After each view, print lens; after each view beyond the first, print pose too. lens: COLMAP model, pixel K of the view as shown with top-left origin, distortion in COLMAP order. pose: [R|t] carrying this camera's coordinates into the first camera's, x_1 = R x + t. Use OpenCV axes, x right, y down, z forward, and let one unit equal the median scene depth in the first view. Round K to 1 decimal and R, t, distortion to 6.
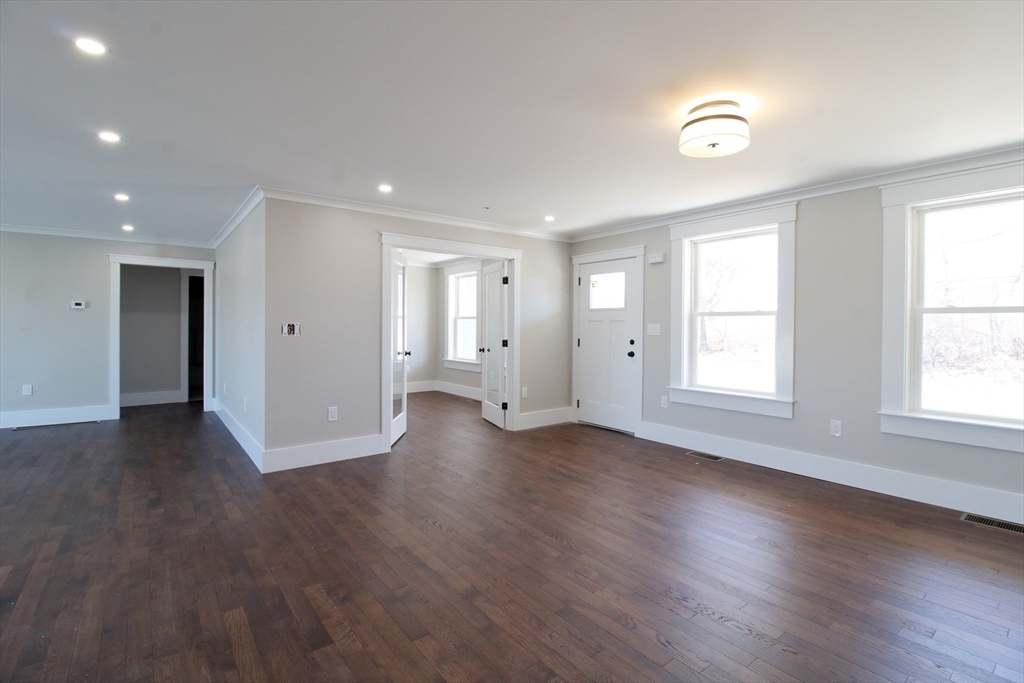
lens RADIAL K [[473.8, 0, 529.3], [0, 473.8, 331.9], [0, 0, 1]] dist [-0.011285, -0.007312]
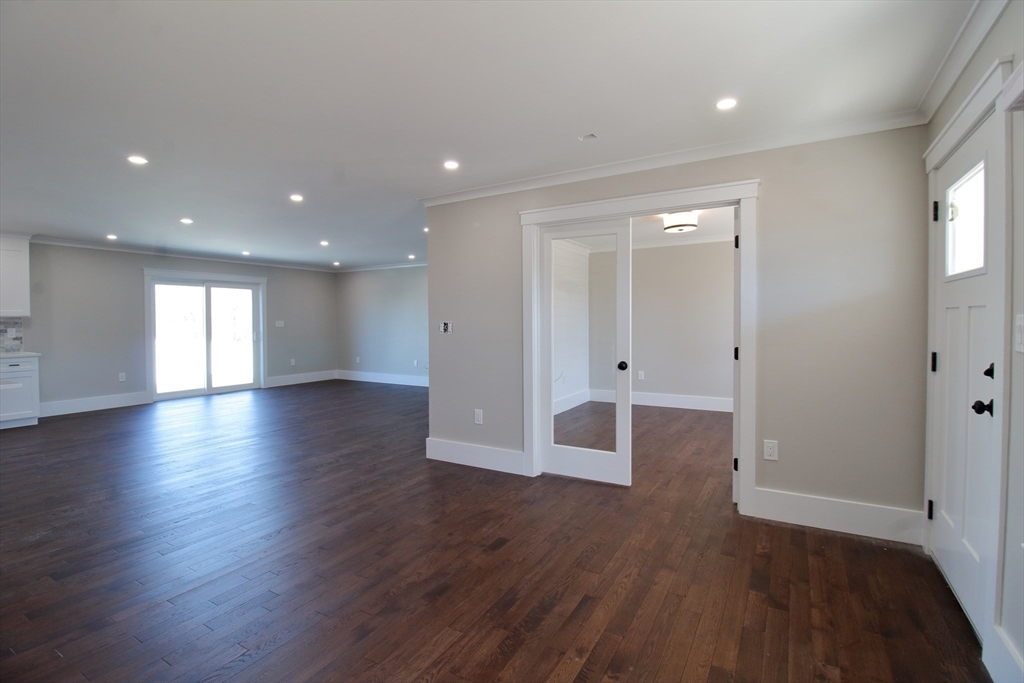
lens RADIAL K [[473.8, 0, 513.5], [0, 473.8, 333.4], [0, 0, 1]] dist [-0.011285, -0.007312]
pose [[0.351989, 0.015930, -0.935869, 0.457502], [-0.003536, 0.999871, 0.015689, -0.008787], [0.935998, -0.002214, 0.351999, 0.673154]]
